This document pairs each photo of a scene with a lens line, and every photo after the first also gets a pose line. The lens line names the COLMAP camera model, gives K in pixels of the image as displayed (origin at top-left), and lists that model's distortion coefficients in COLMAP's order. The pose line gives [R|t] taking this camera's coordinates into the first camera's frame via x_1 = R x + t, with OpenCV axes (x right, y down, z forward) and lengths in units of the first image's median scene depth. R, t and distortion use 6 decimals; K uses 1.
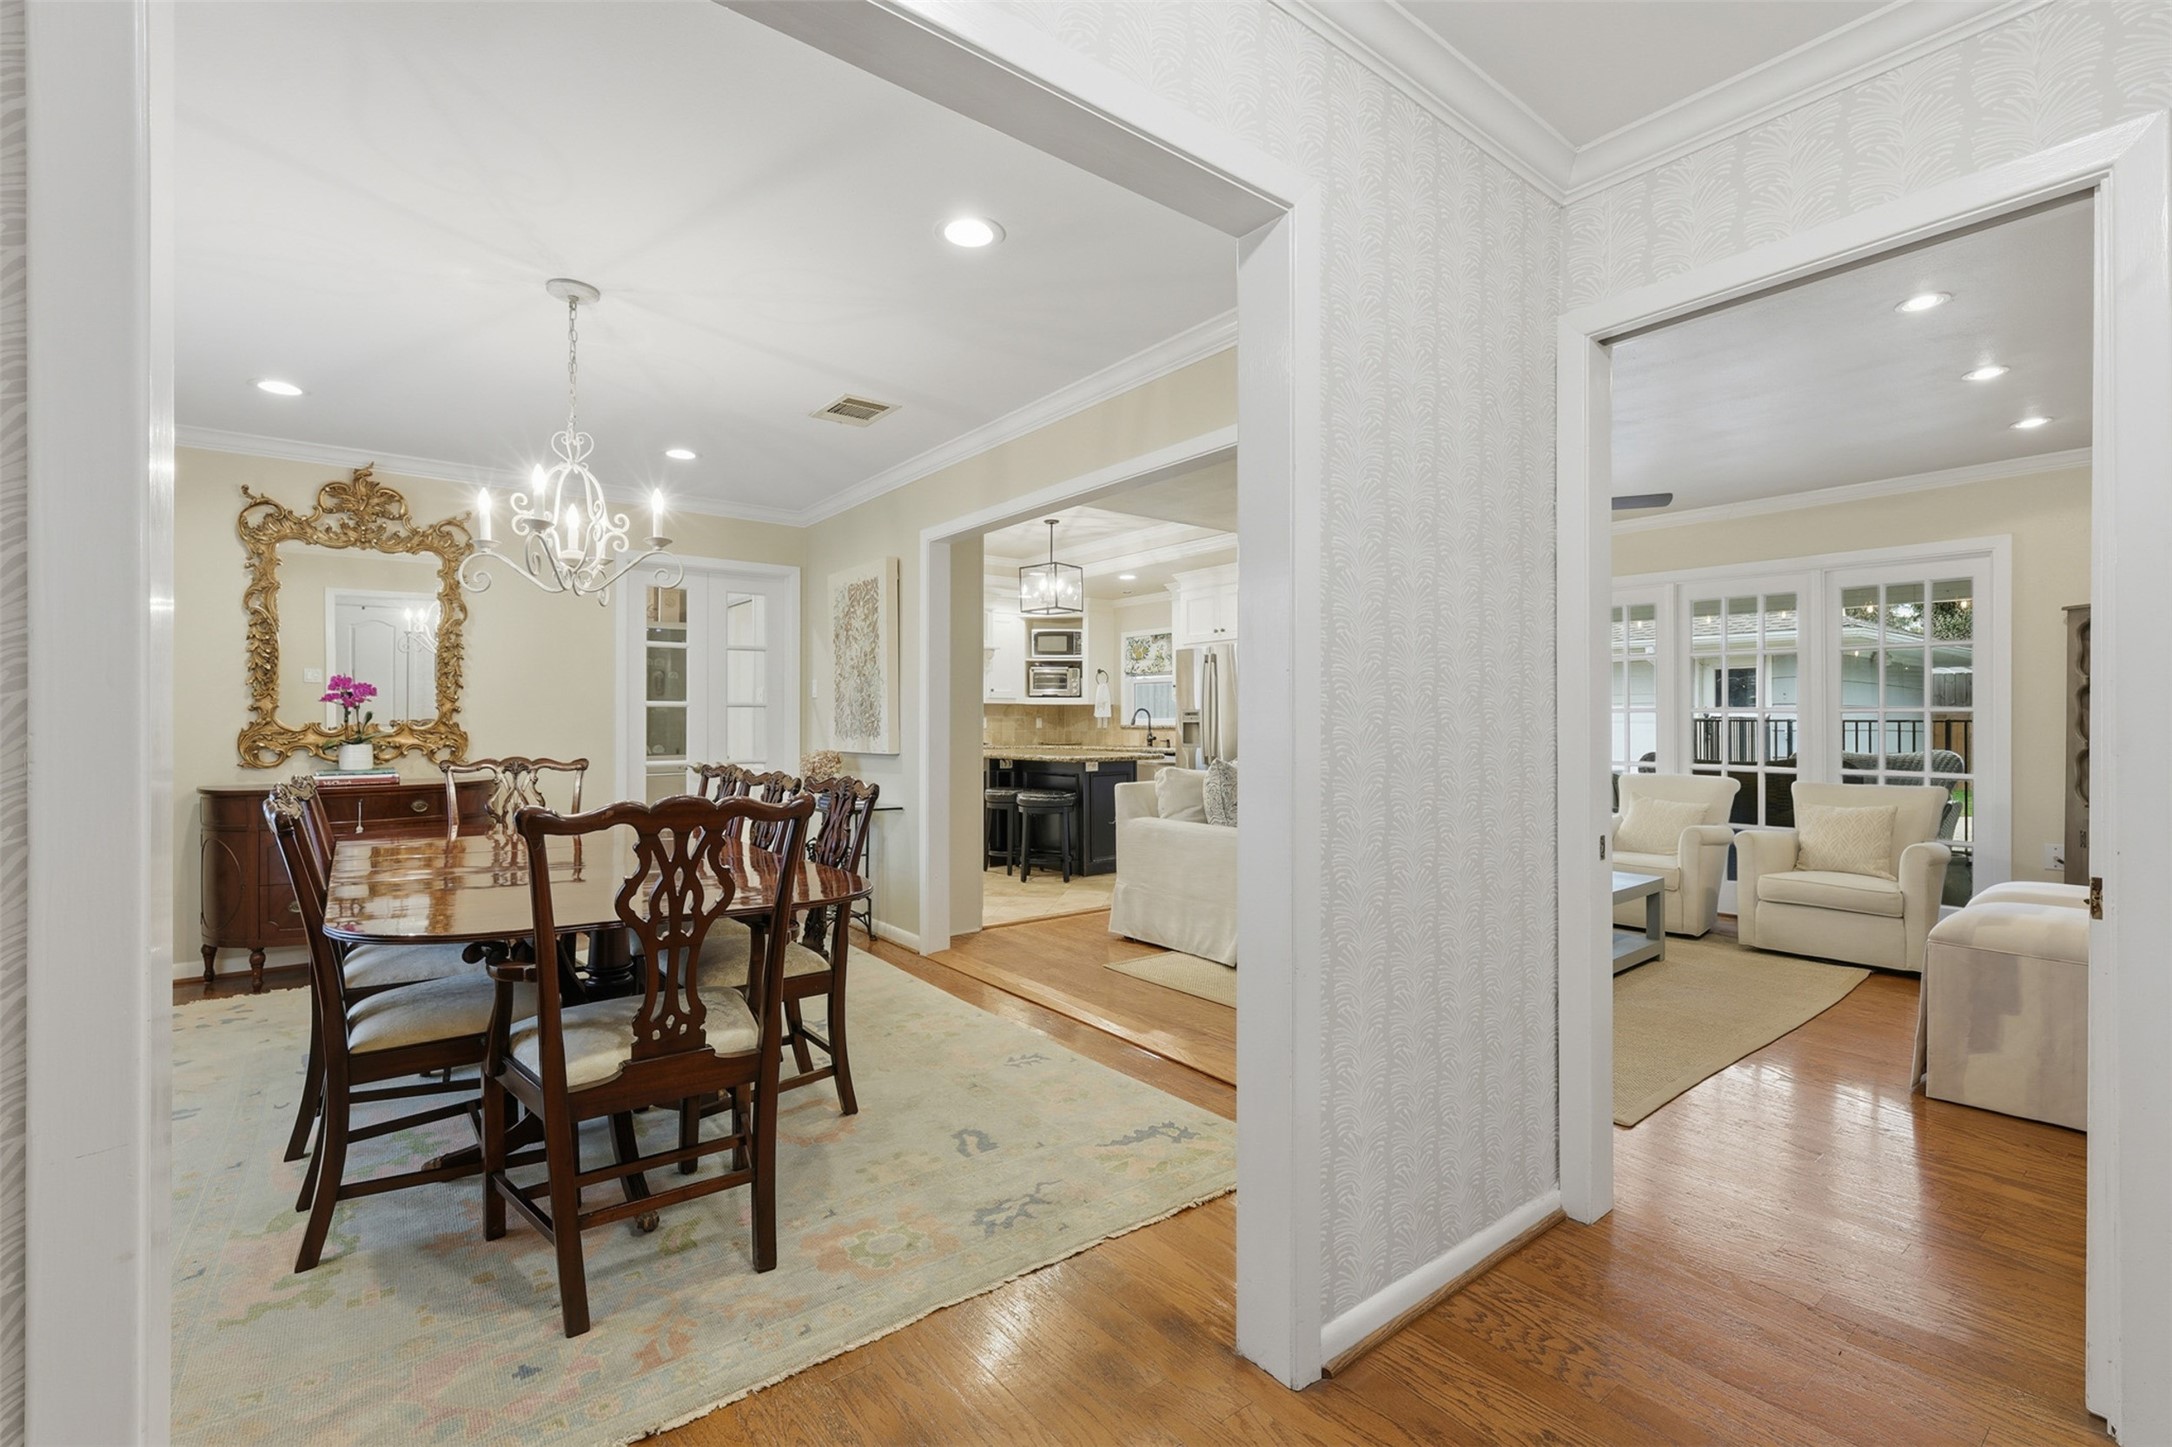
lens RADIAL K [[939.4, 0, 1092.4], [0, 939.4, 718.9], [0, 0, 1]] dist [0.000059, -0.000239]
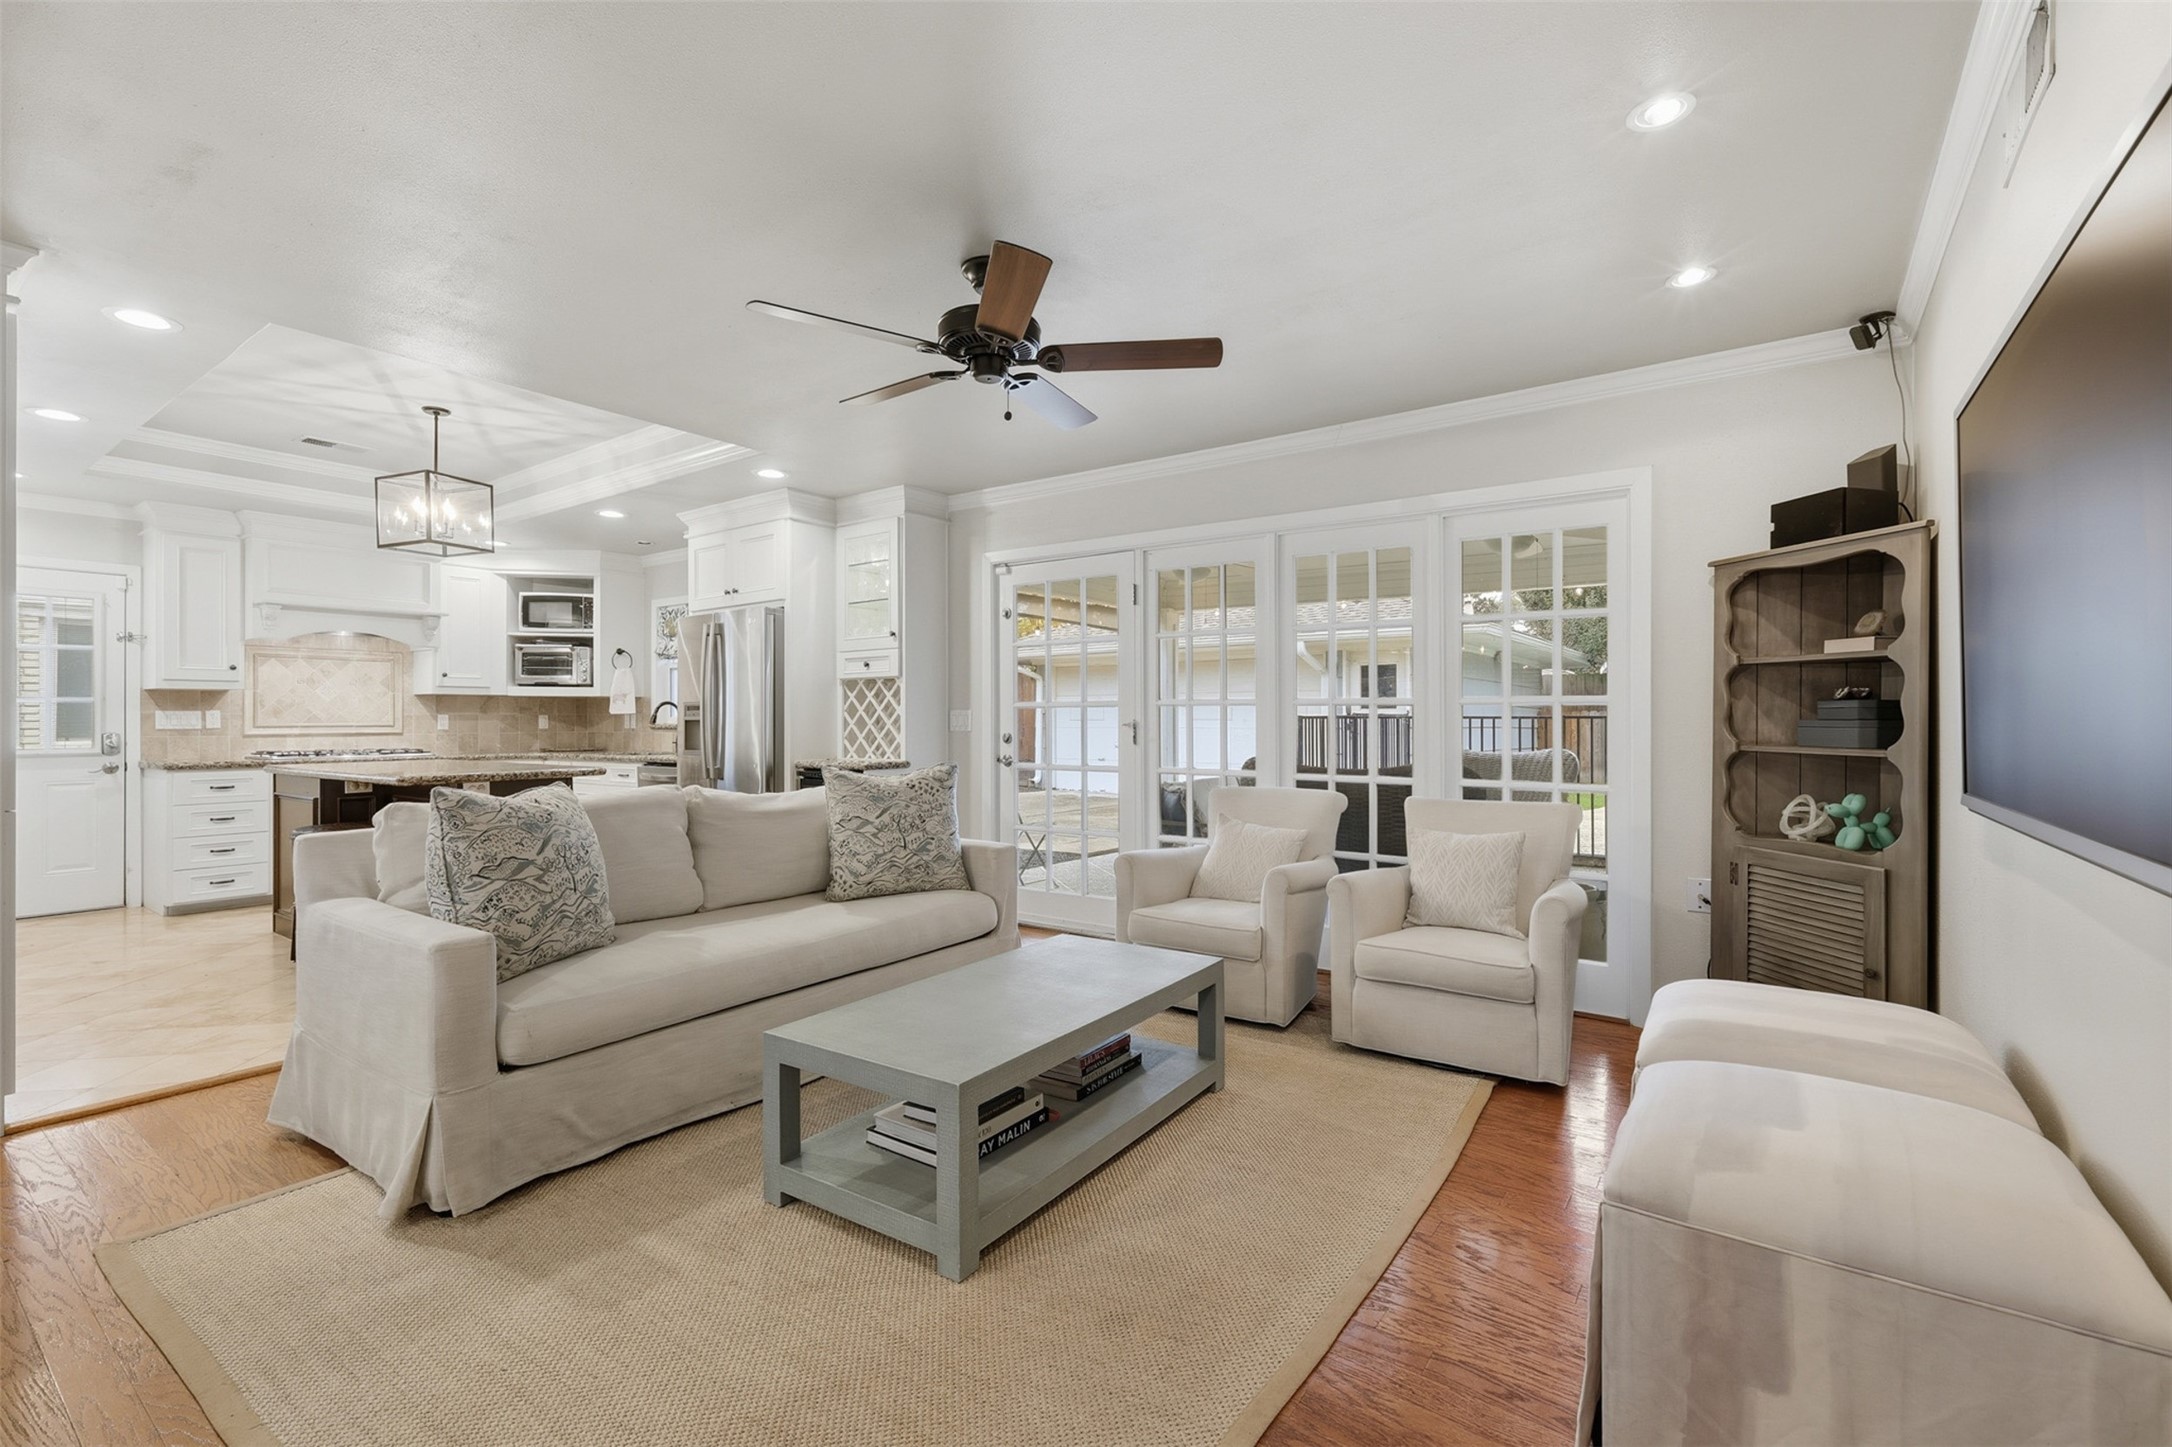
lens RADIAL K [[939.4, 0, 1092.4], [0, 939.4, 718.9], [0, 0, 1]] dist [0.000059, -0.000239]
pose [[0.958896, -0.001385, 0.283755, 0.261157], [0.001222, 0.999999, 0.000751, 0.003542], [-0.283755, -0.000374, 0.958897, 0.315076]]
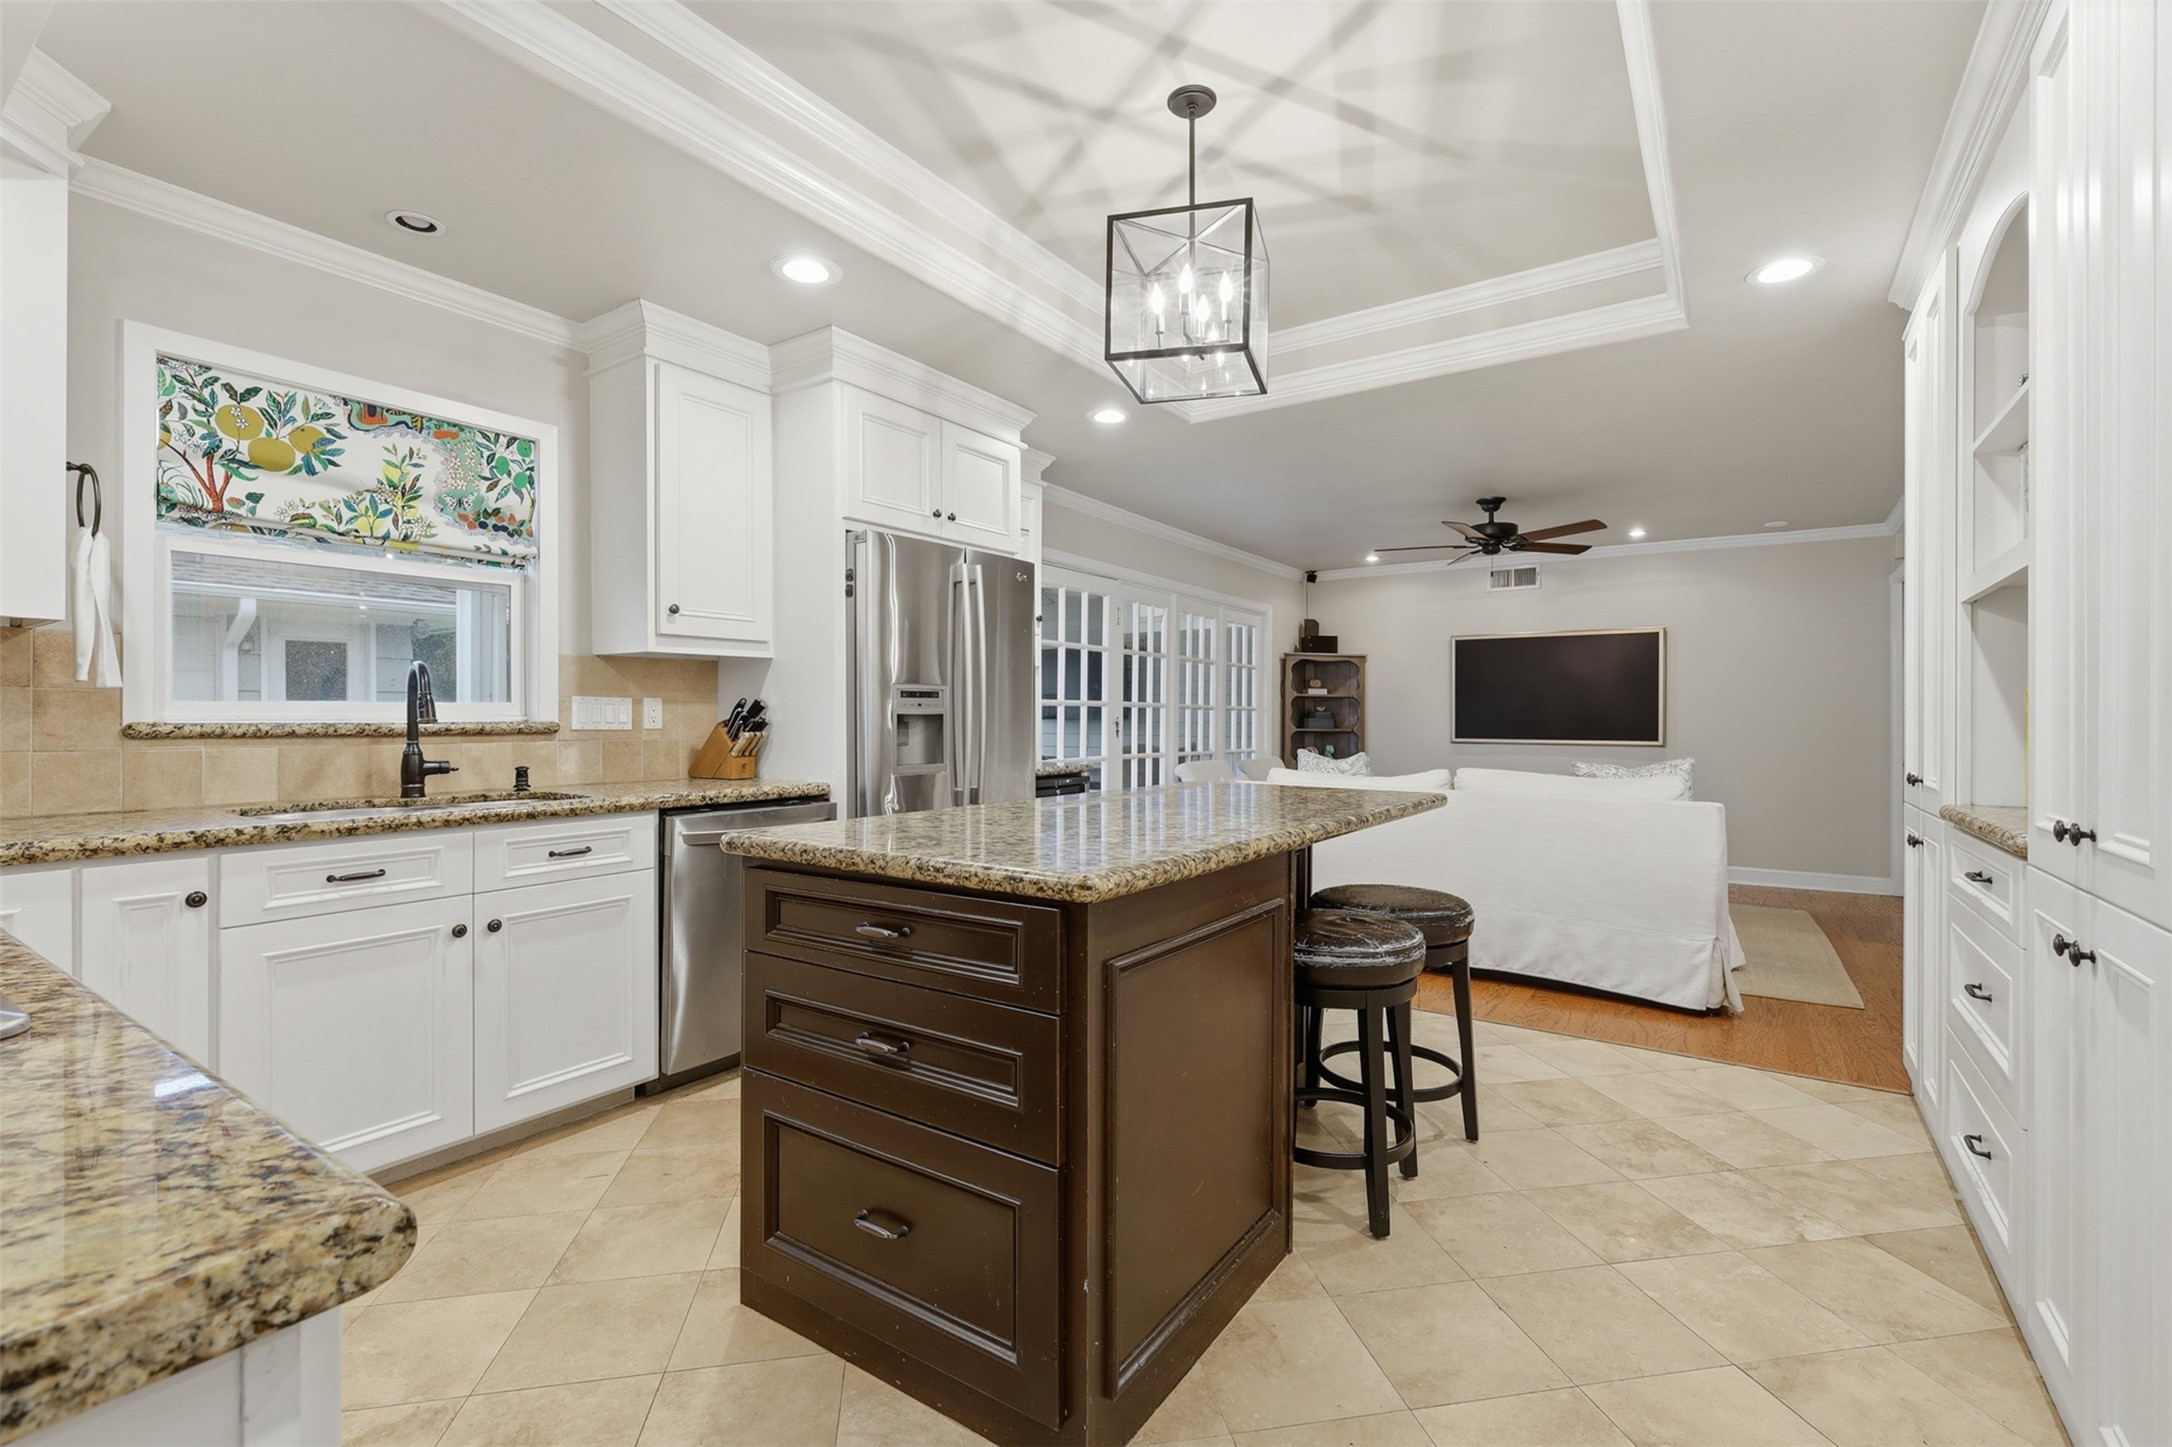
lens RADIAL K [[945.1, 0, 1092.1], [0, 945.1, 723.0], [0, 0, 1]] dist [0.002137, -0.000154]
pose [[-0.297456, -0.004993, 0.954723, -0.440453], [-0.005571, 0.999978, 0.003494, 0.007319], [-0.954719, -0.004279, -0.297477, 1.426987]]
